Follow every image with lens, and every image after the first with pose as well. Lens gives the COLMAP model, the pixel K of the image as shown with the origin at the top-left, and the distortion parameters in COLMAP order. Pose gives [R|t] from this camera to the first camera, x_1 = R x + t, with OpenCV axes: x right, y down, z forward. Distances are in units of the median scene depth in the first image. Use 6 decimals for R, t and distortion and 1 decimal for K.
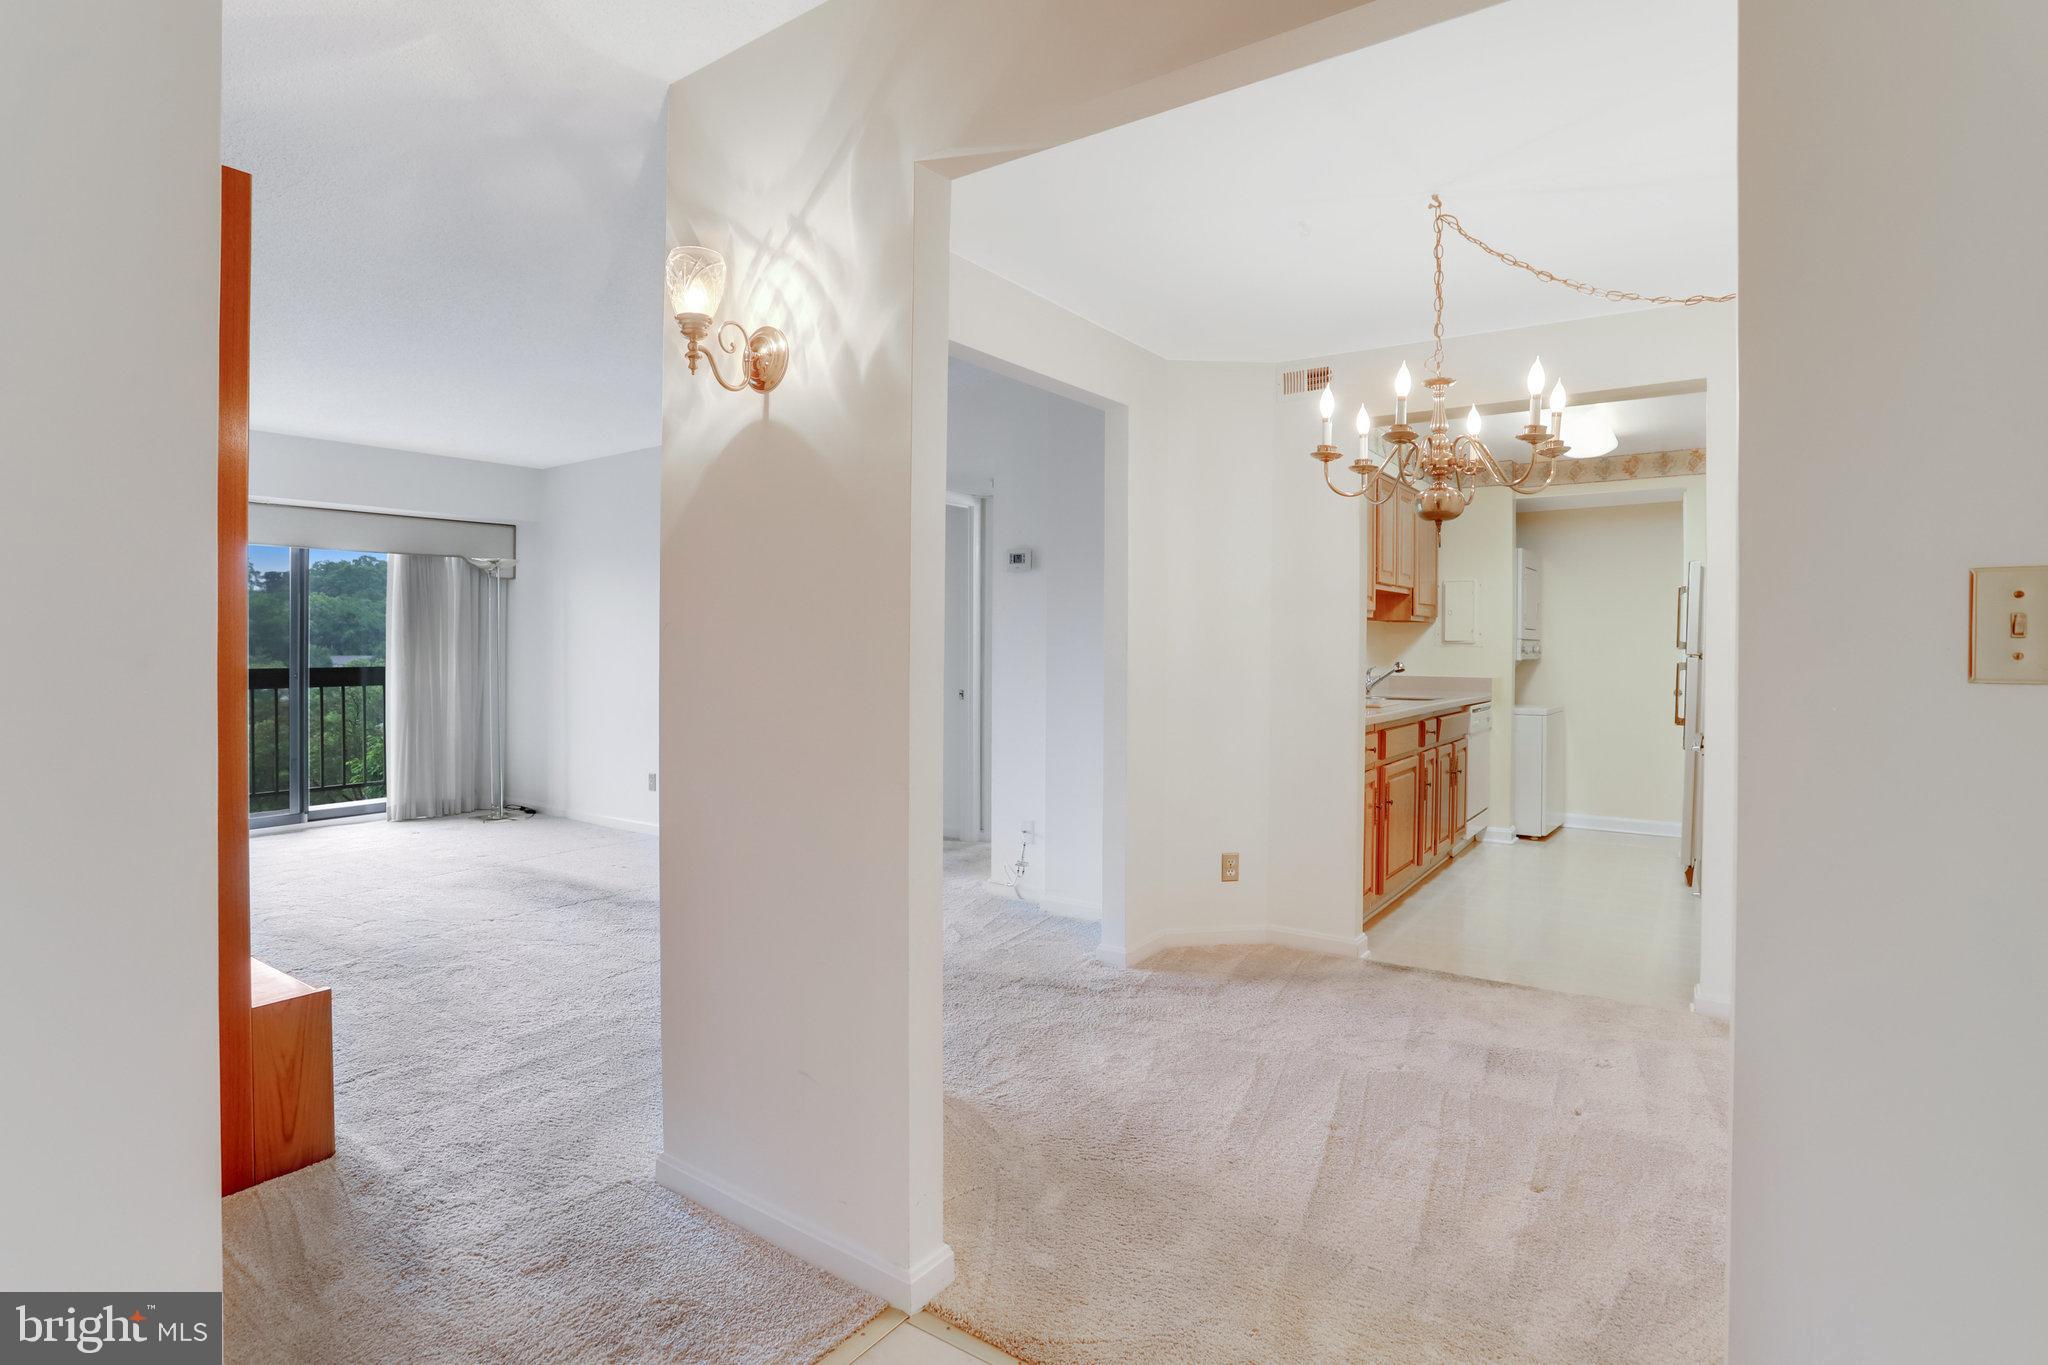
lens RADIAL K [[1012.0, 0, 1019.1], [0, 1012.0, 668.5], [0, 0, 1]] dist [-0.069534, 0.034159]
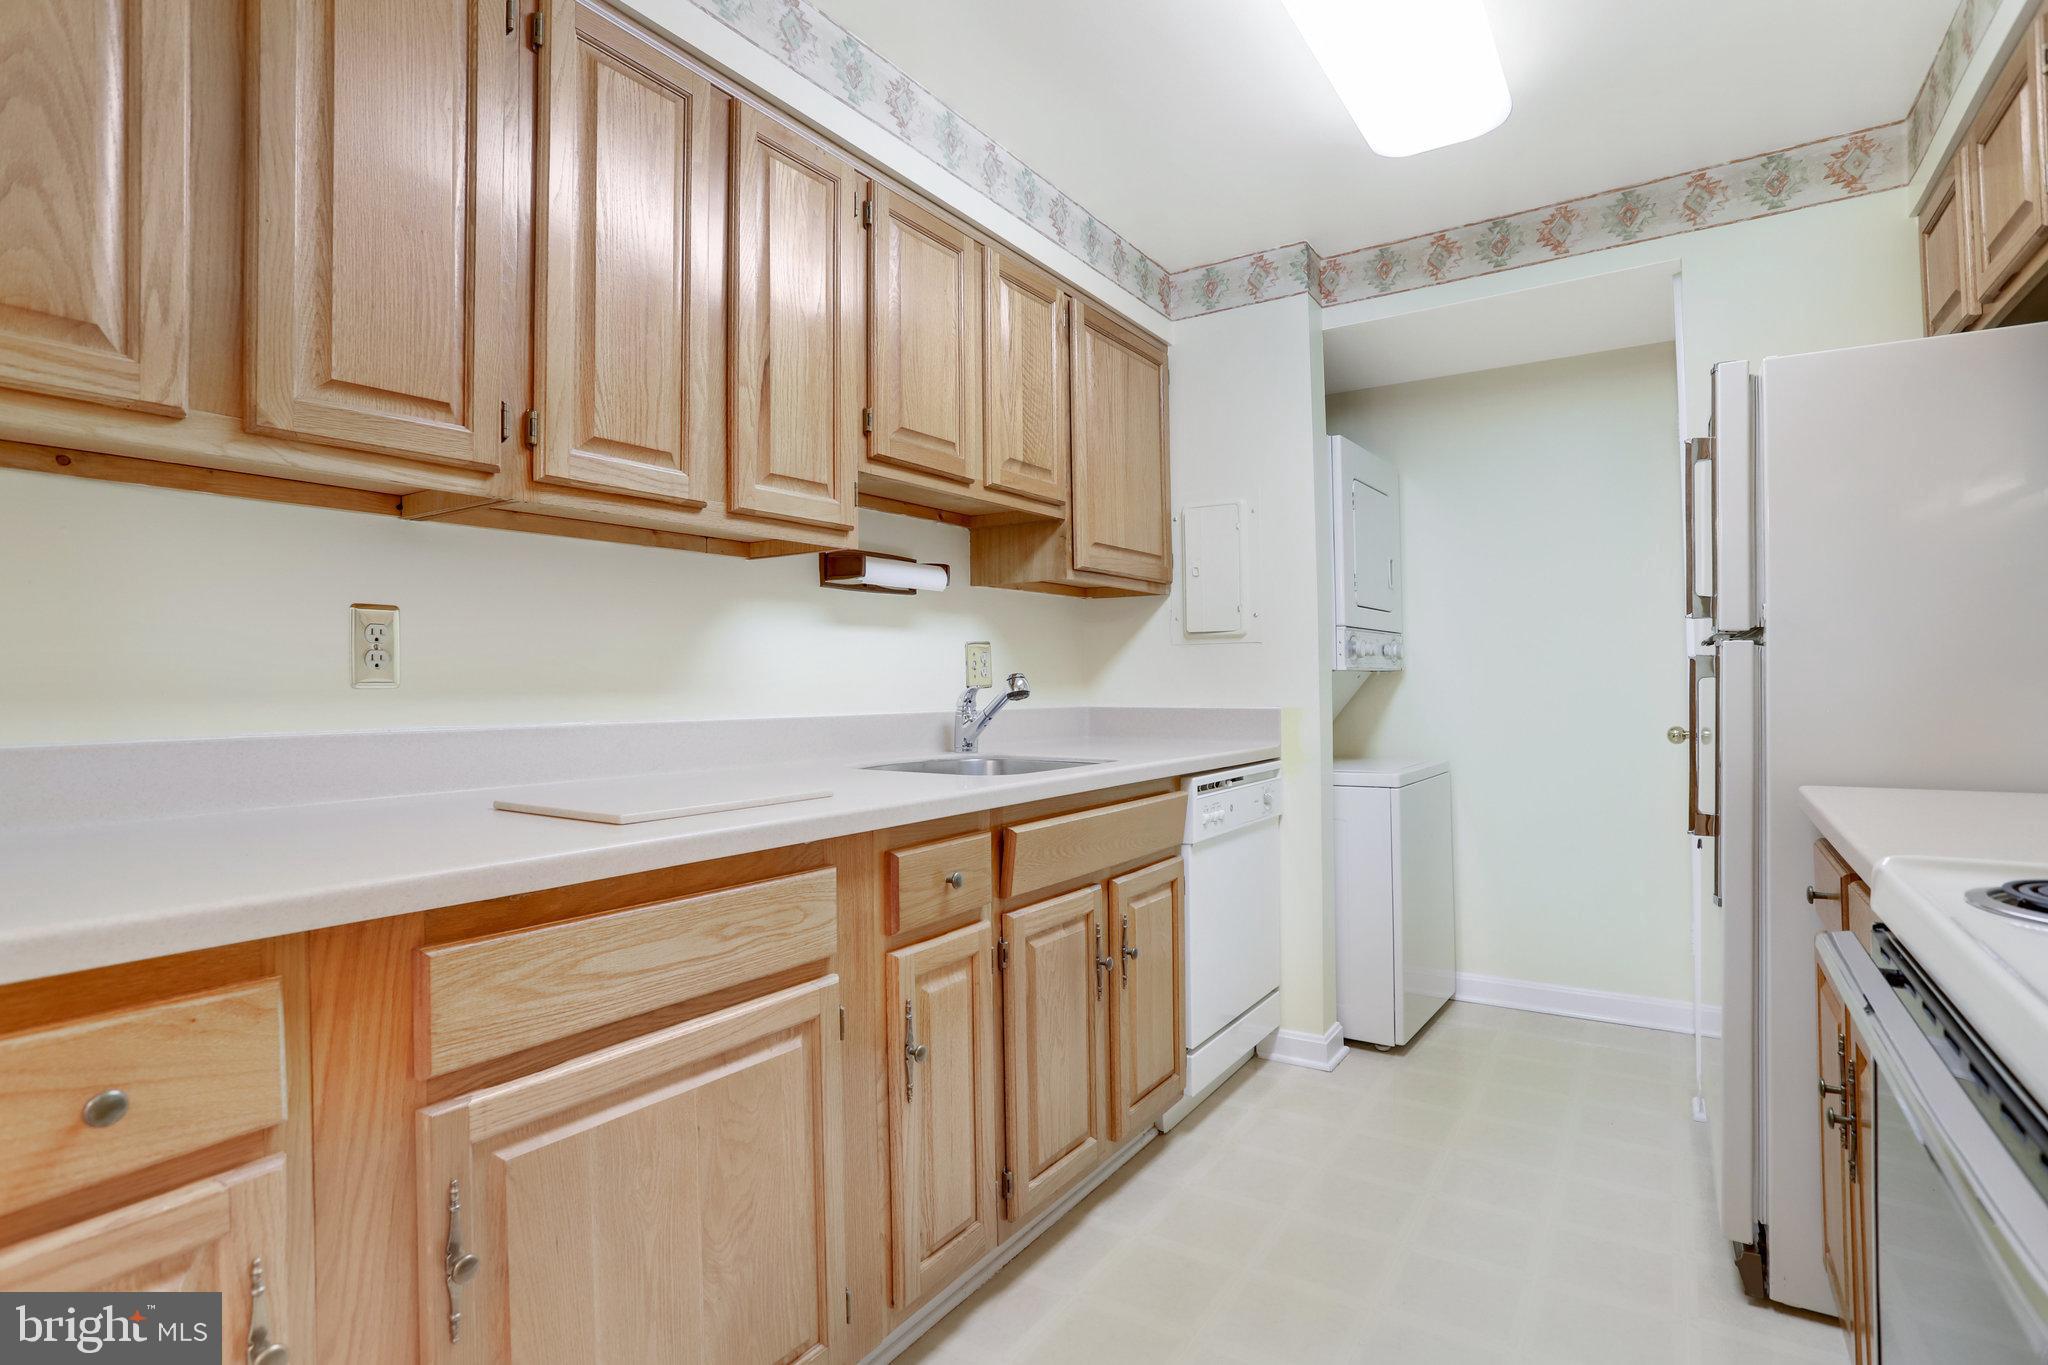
lens RADIAL K [[1012.0, 0, 1019.1], [0, 1012.0, 668.5], [0, 0, 1]] dist [-0.069534, 0.034159]
pose [[0.999572, -0.012577, 0.026412, 0.346263], [0.013570, 0.999194, -0.037768, 0.007008], [-0.025915, 0.038110, 0.998937, 0.542974]]
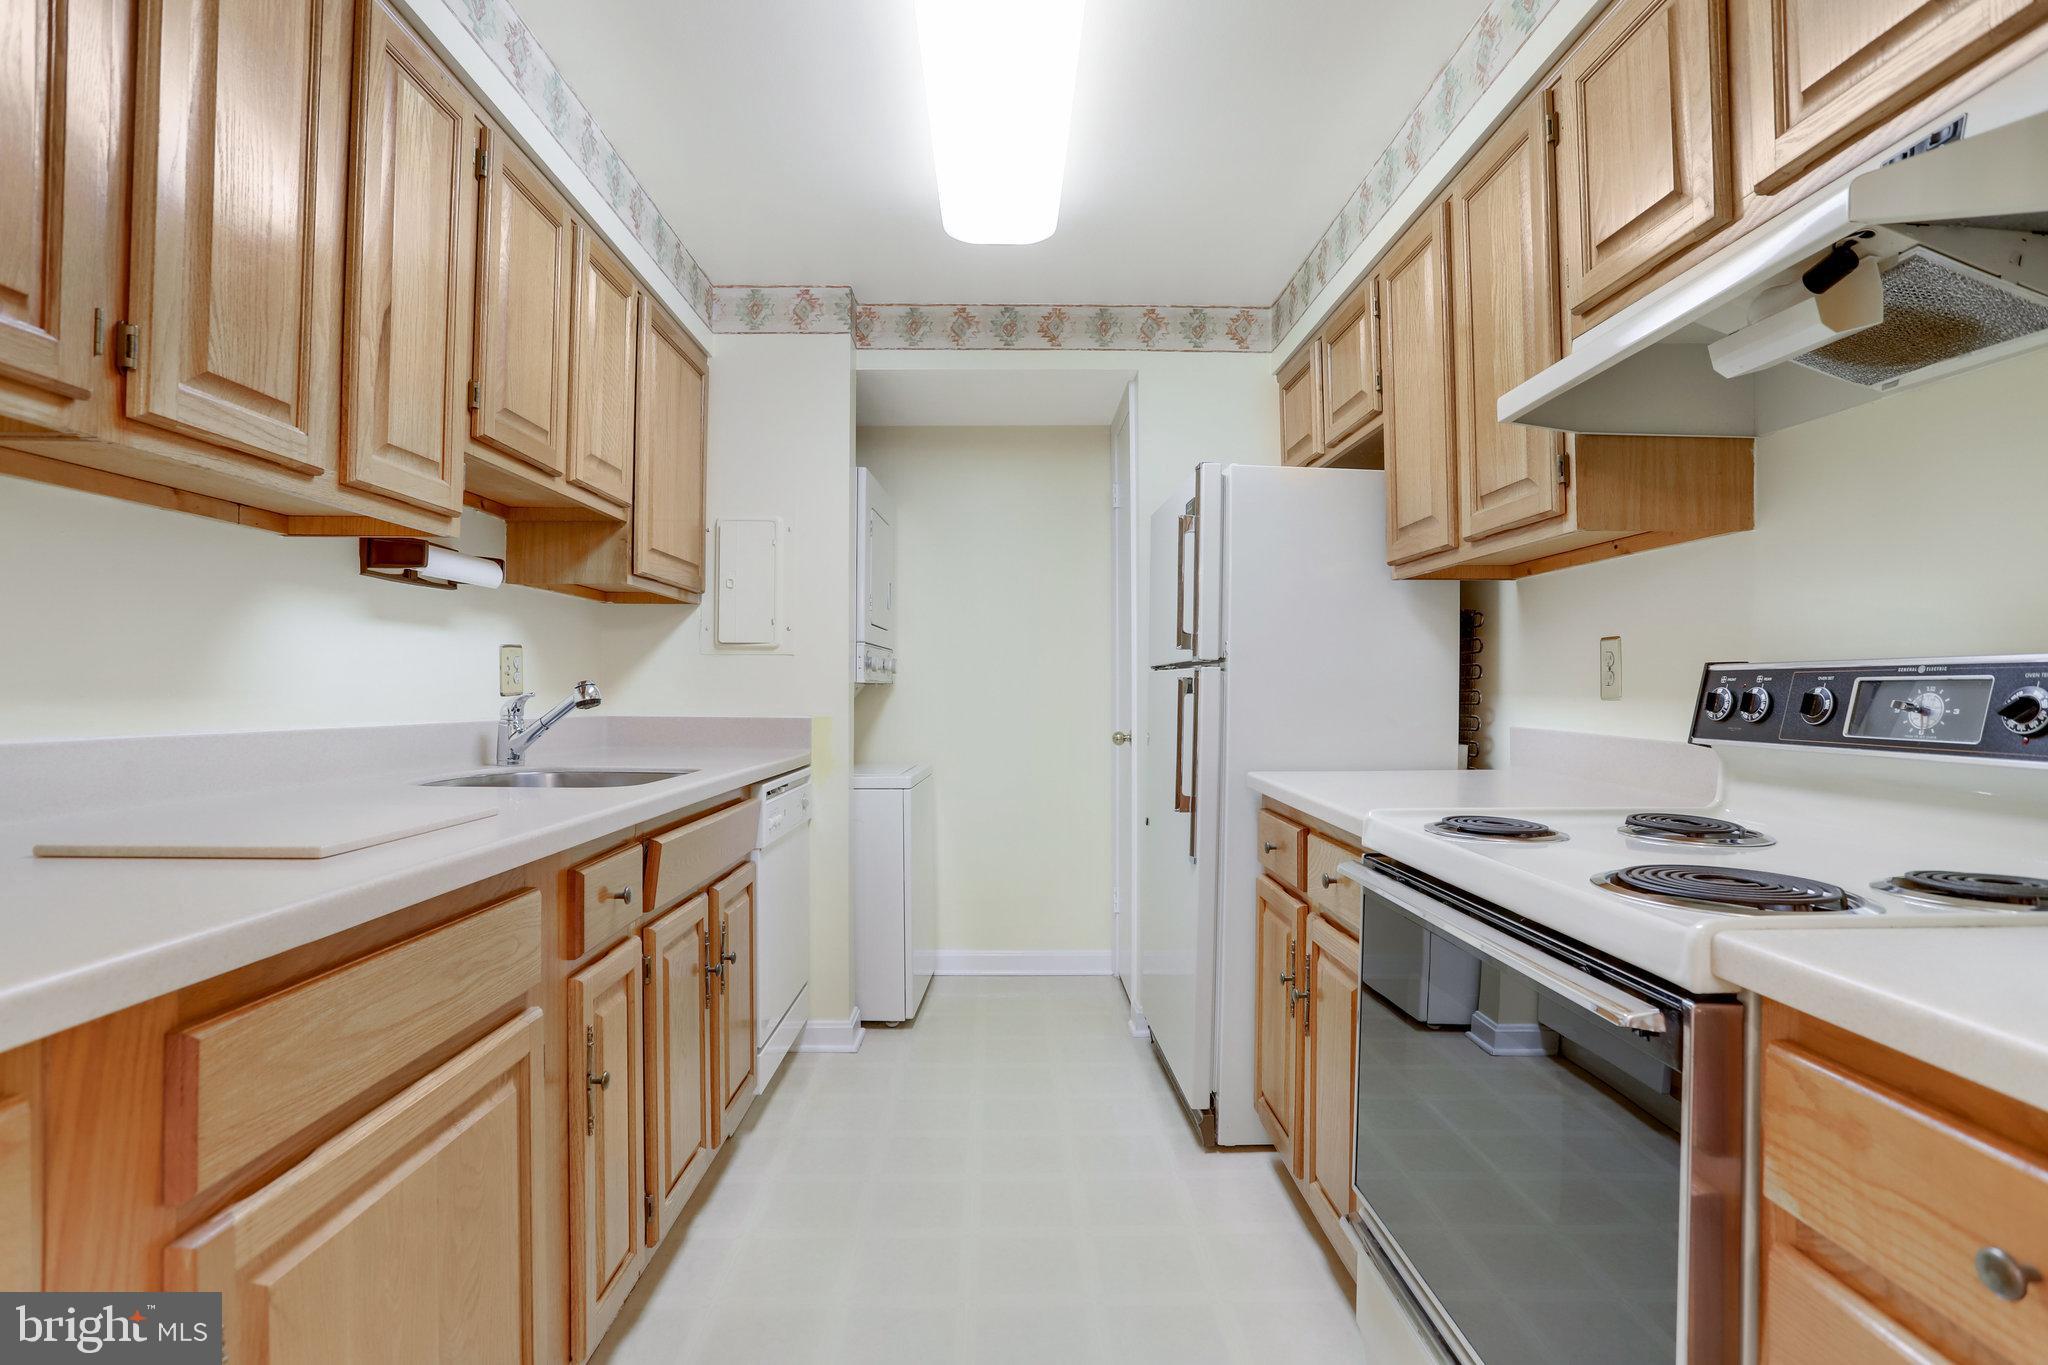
lens RADIAL K [[1012.0, 0, 1019.1], [0, 1012.0, 668.5], [0, 0, 1]] dist [-0.069534, 0.034159]
pose [[0.805690, 0.012517, 0.592206, 0.265593], [0.013549, 0.999126, -0.039552, 0.006259], [-0.592183, 0.039891, 0.804815, 0.545984]]
